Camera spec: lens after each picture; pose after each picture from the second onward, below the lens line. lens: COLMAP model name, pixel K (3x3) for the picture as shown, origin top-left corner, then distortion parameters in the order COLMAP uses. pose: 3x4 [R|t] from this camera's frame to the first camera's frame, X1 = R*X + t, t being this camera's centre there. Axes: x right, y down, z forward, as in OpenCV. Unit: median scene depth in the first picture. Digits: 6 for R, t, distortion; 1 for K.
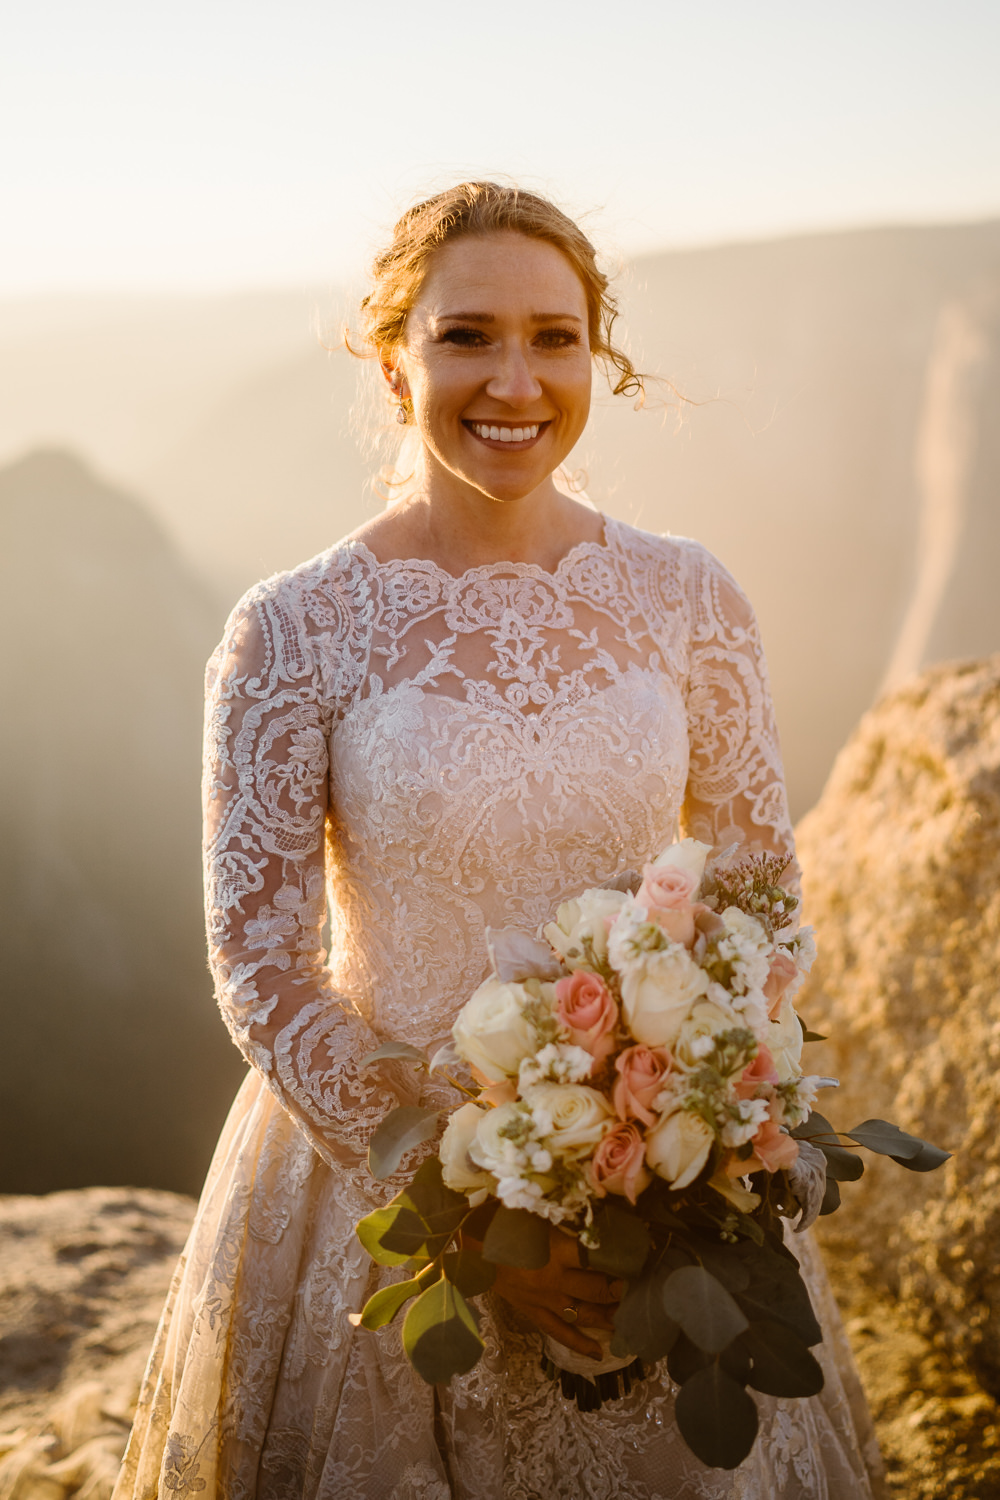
lens RADIAL K [[1533.6, 0, 502.6], [0, 1533.6, 690.9], [0, 0, 1]] dist [-0.125336, 0.196535]
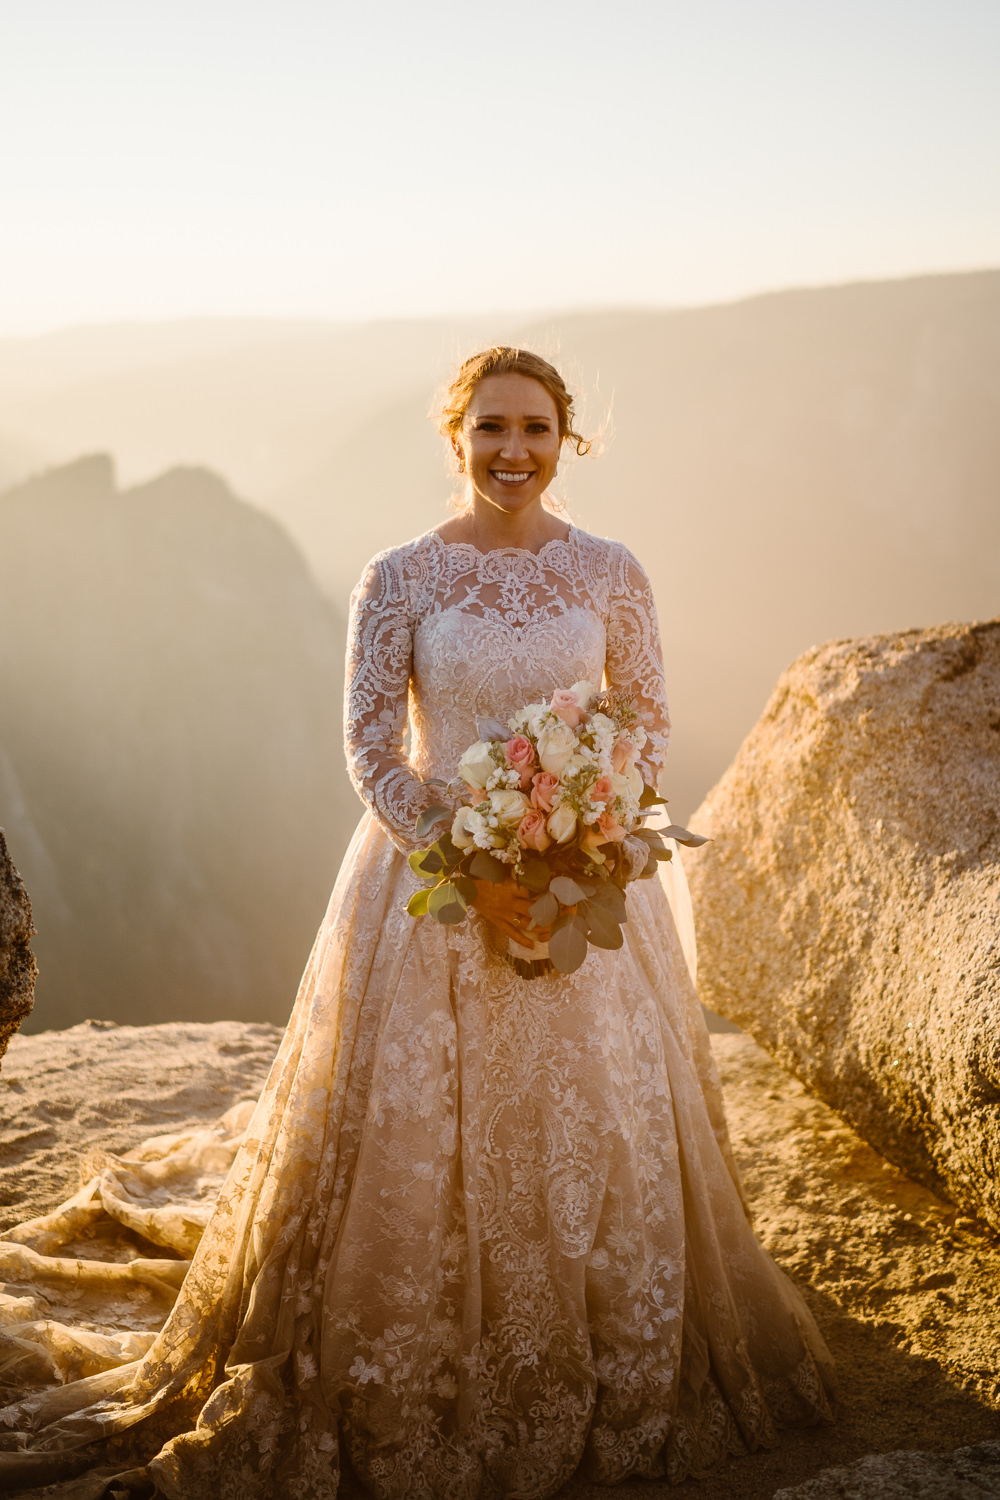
lens RADIAL K [[1299.7, 0, 500.0], [0, 1299.7, 750.0], [0, 0, 1]] dist [0.002979, -0.001751]
pose [[0.996126, 0.042351, -0.077072, 0.127079], [-0.039274, 0.998387, 0.041011, 0.100616], [0.078685, -0.037825, 0.996182, -0.607444]]
